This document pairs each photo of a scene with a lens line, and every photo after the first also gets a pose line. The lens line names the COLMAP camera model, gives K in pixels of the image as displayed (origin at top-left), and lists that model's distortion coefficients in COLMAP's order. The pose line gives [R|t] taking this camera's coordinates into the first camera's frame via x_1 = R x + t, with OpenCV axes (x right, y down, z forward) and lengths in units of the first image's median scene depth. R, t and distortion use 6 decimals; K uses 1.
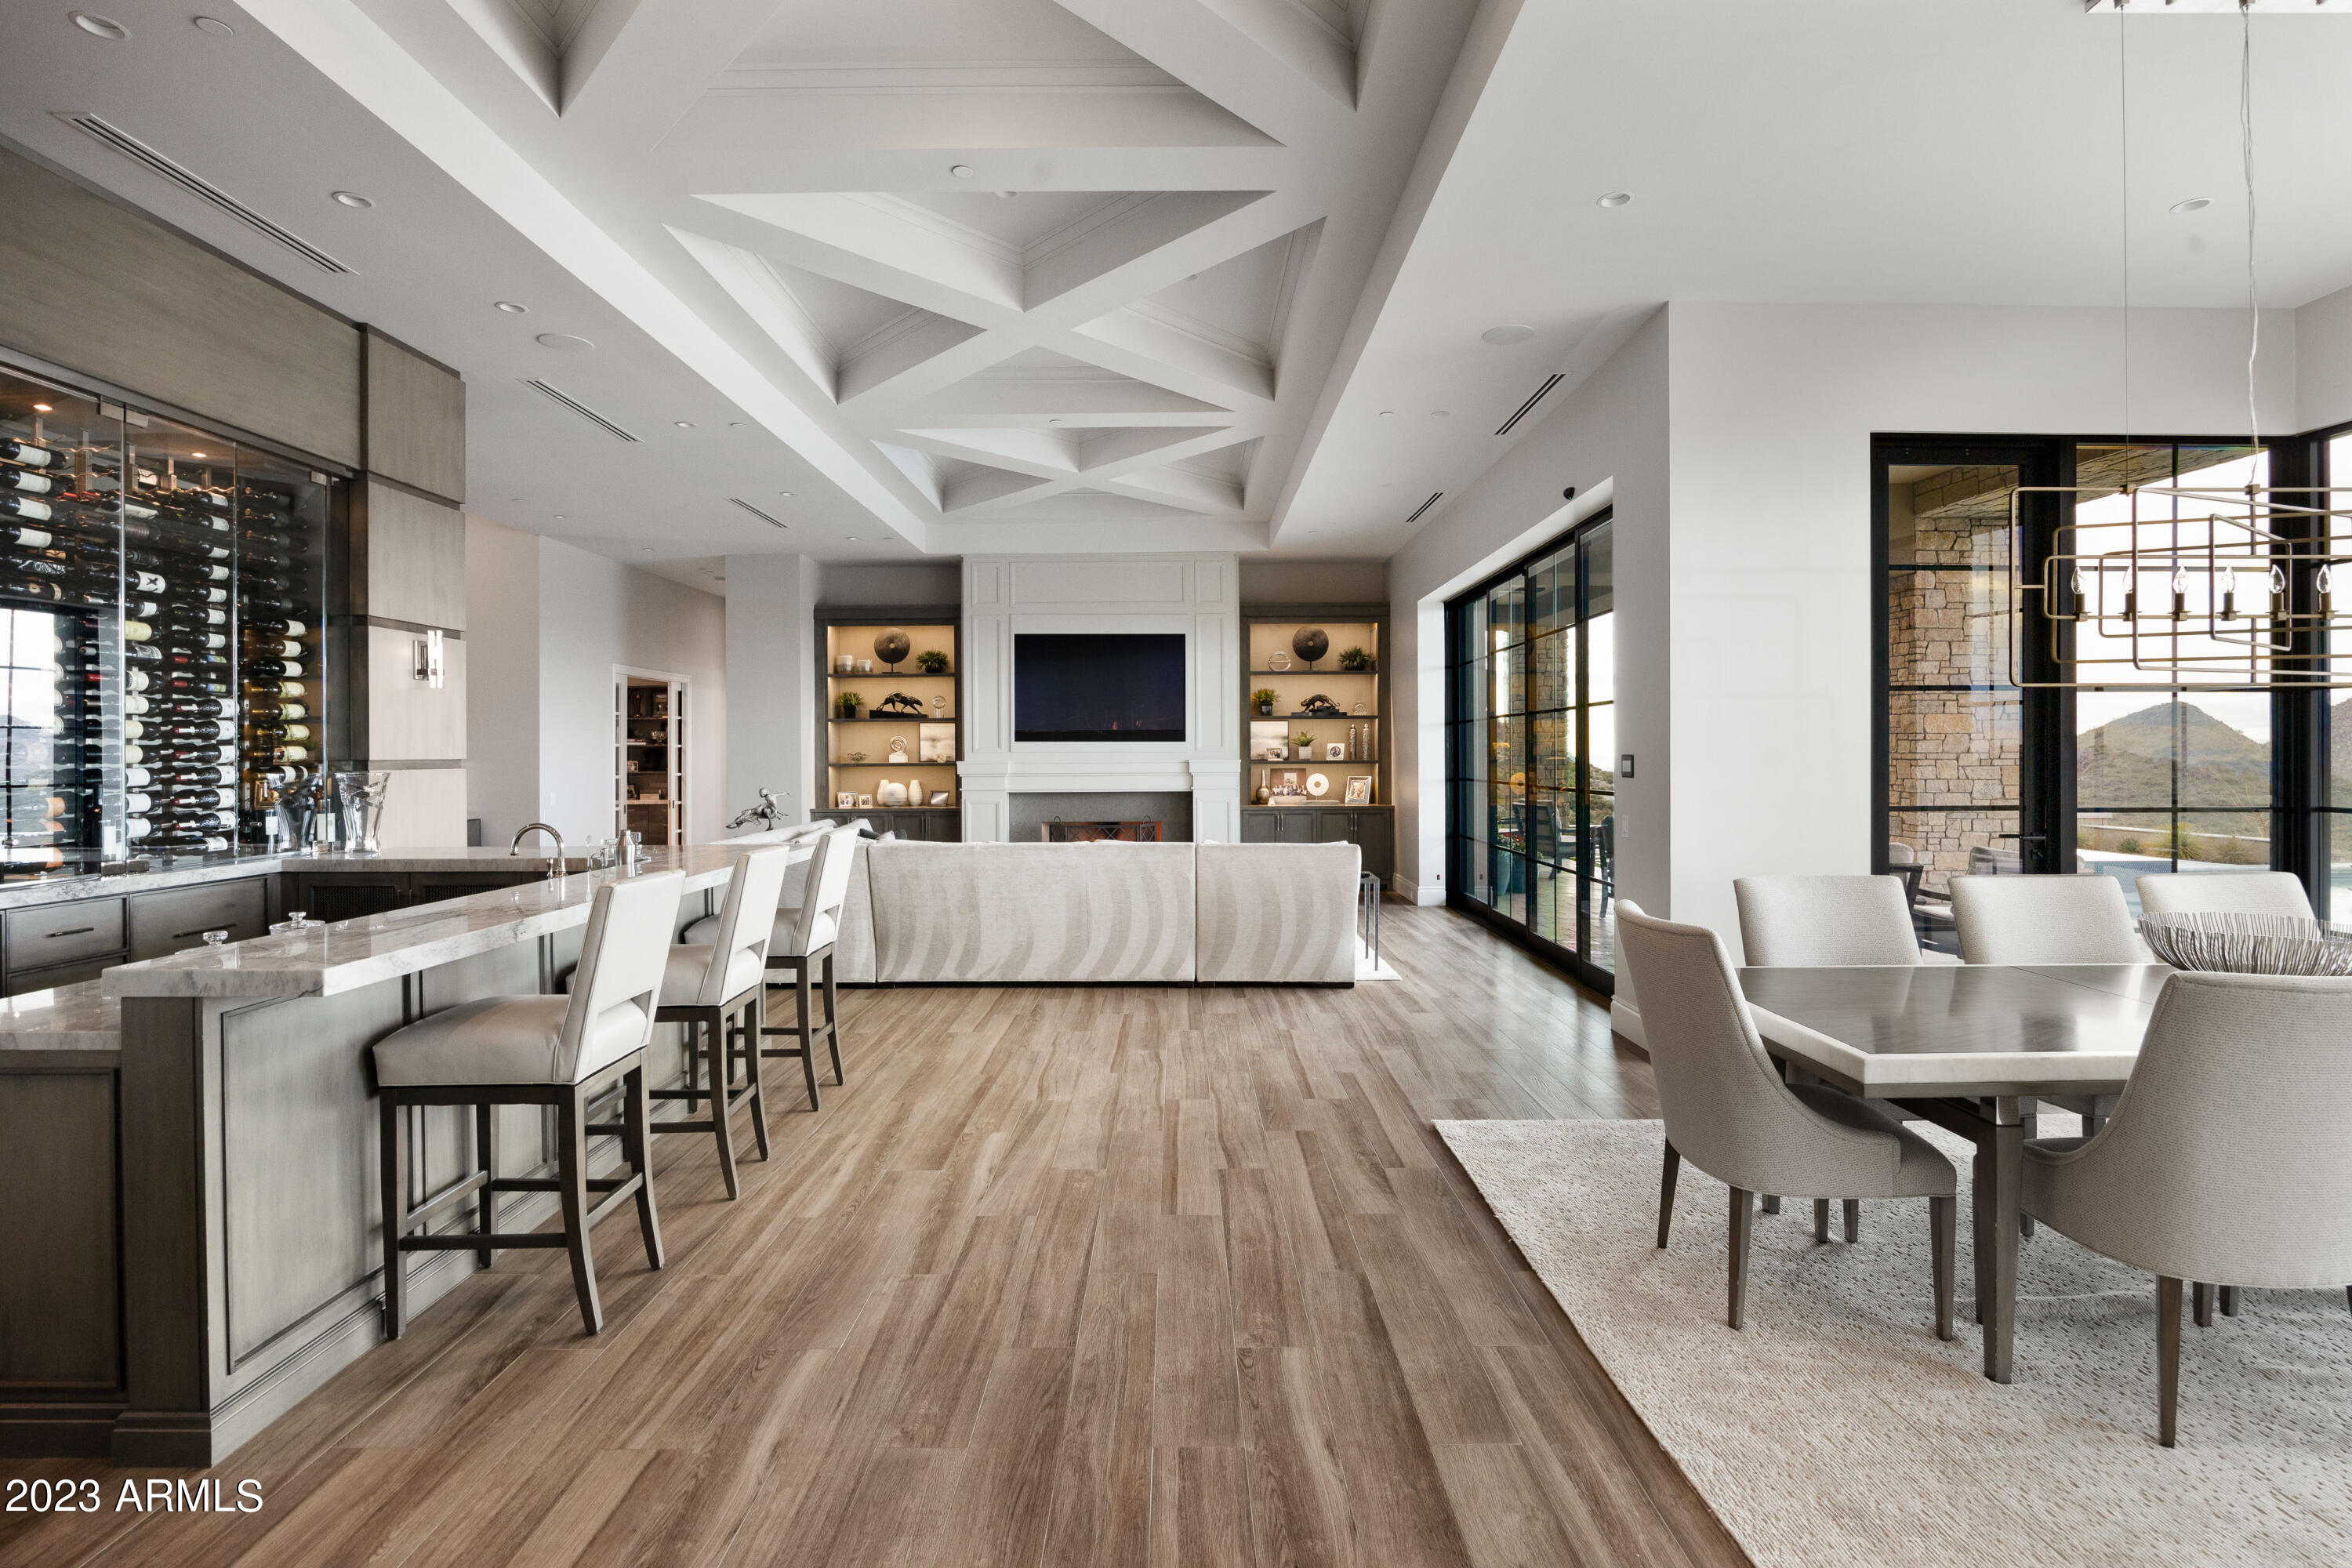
lens RADIAL K [[1135.2, 0, 1186.6], [0, 1135.2, 769.5], [0, 0, 1]] dist [-0.012461, 0.001652]
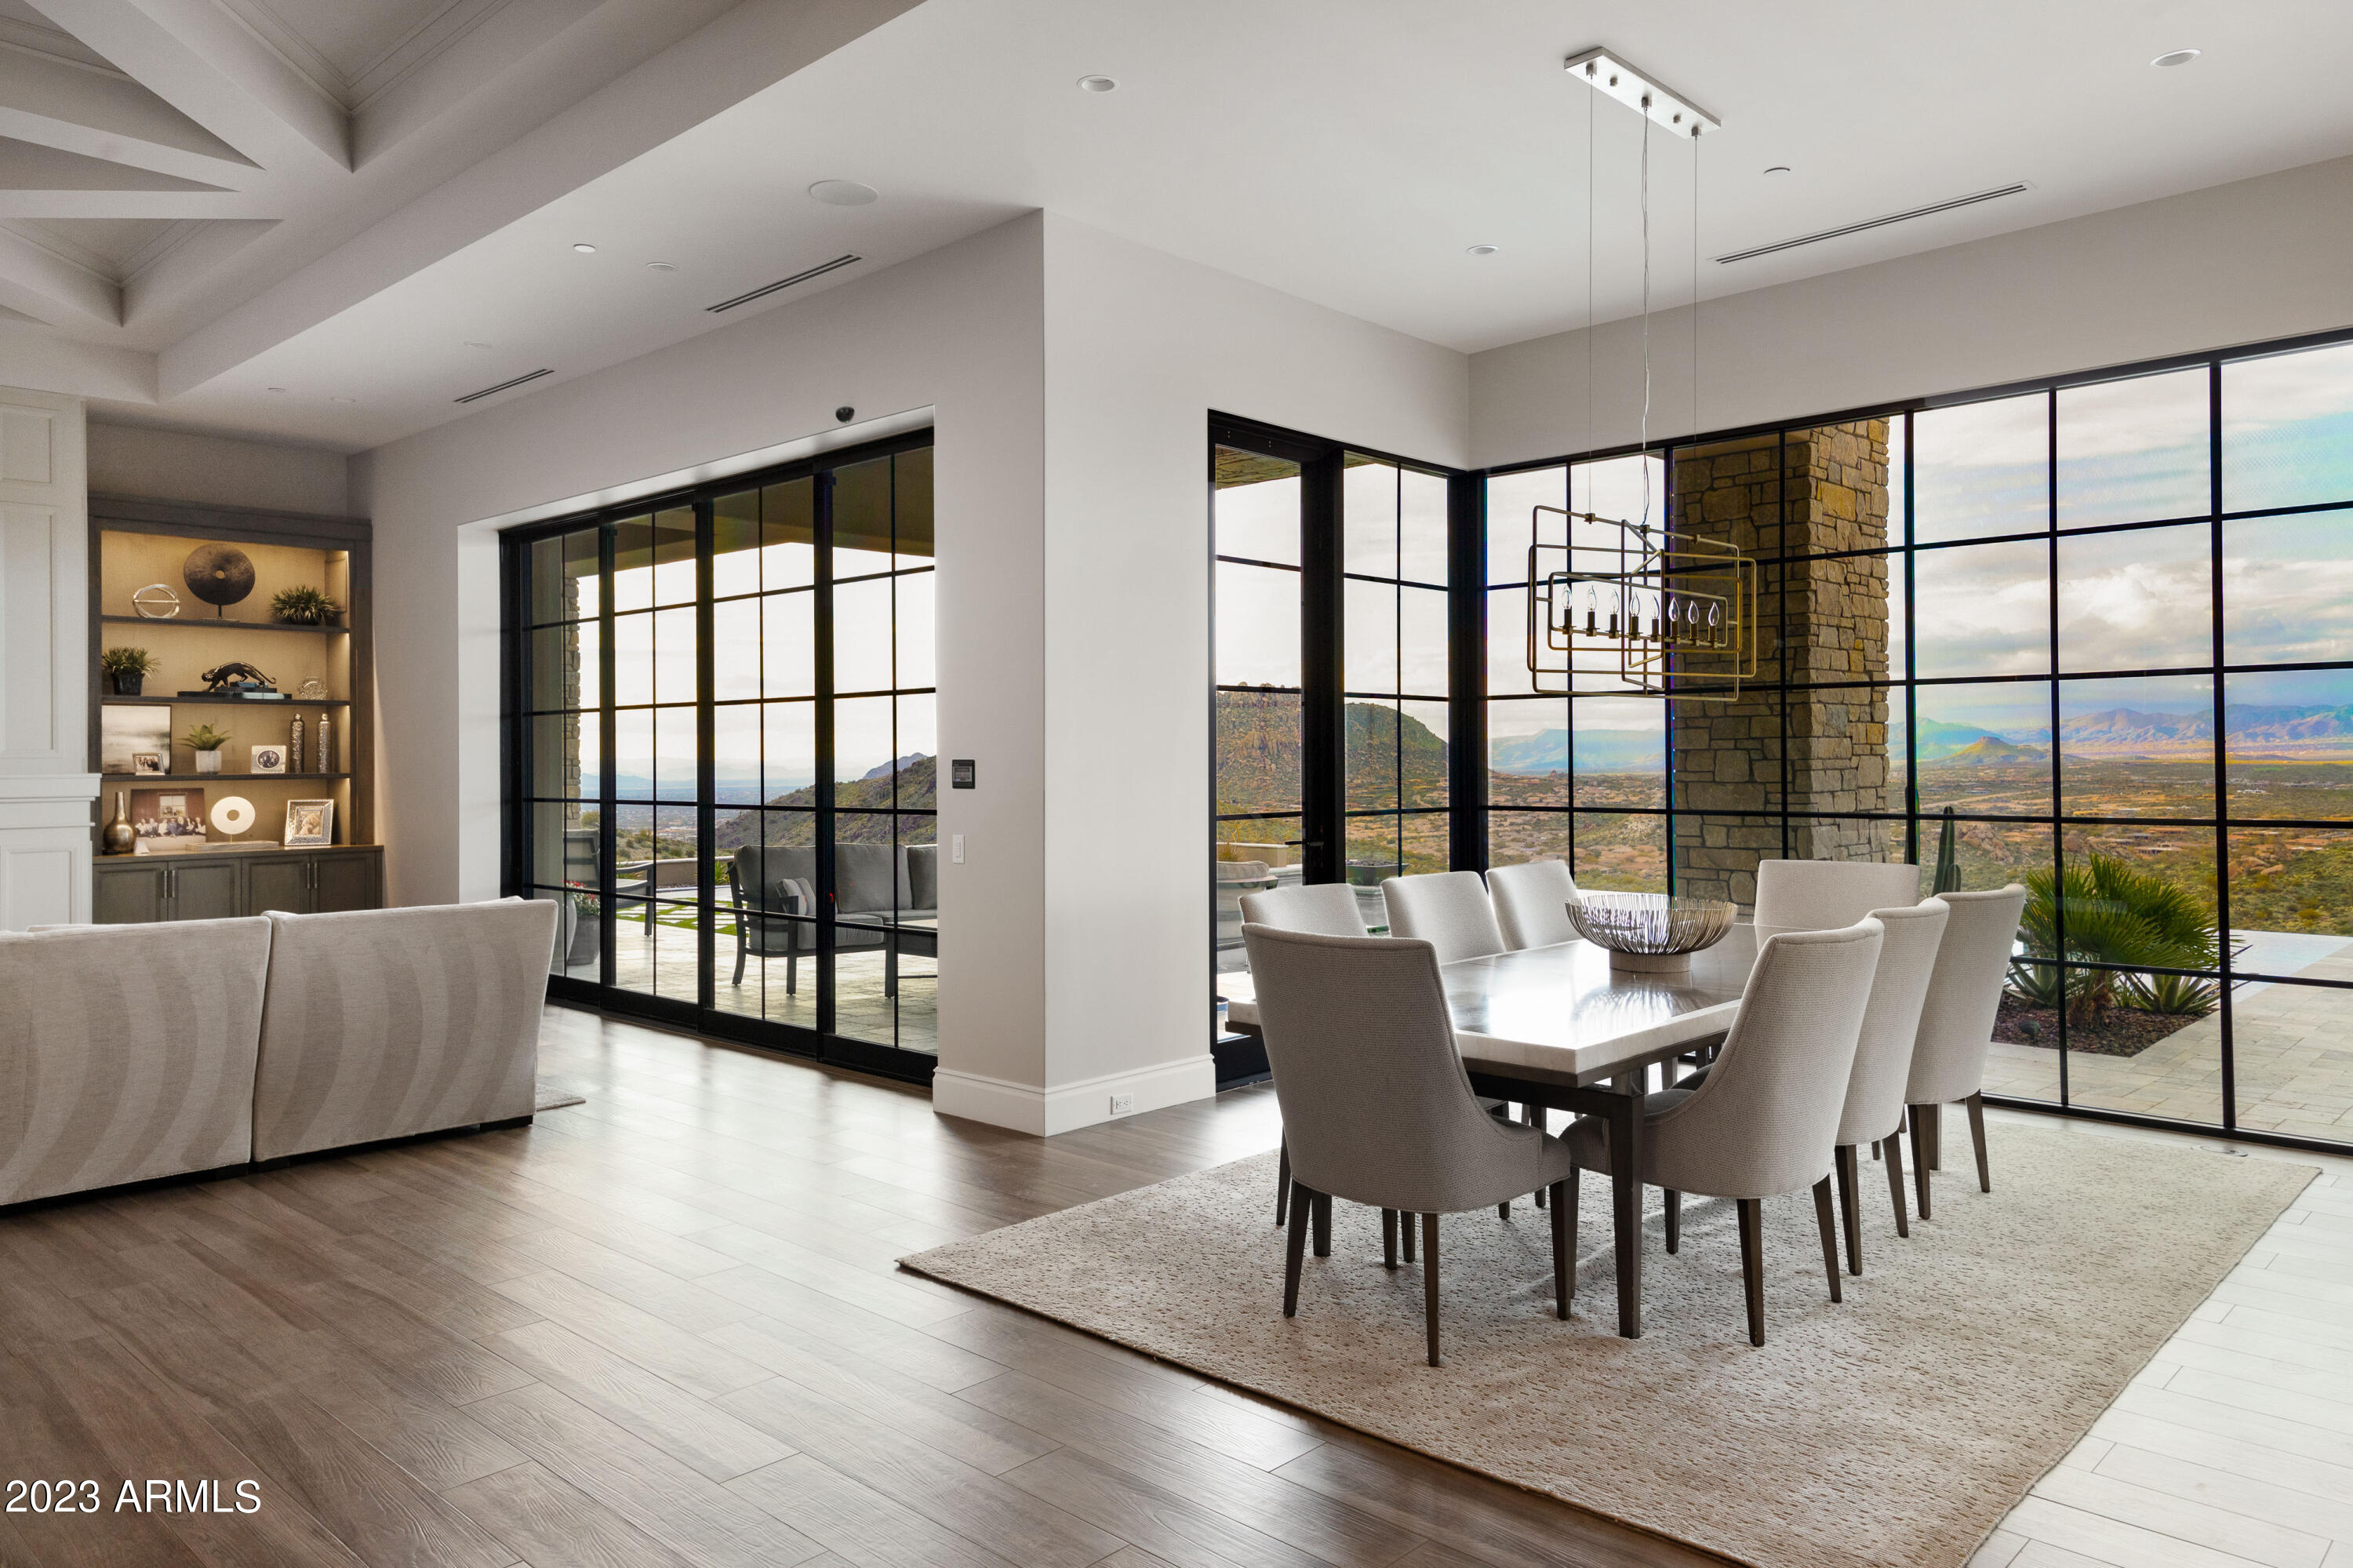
lens RADIAL K [[1597.6, 0, 1197.0], [0, 1597.6, 776.9], [0, 0, 1]] dist [0.059771, 0.006170]
pose [[0.689271, -0.012024, 0.724404, -0.267307], [0.015133, 0.999883, 0.002198, -0.001400], [-0.724346, 0.009448, 0.689372, 0.089850]]
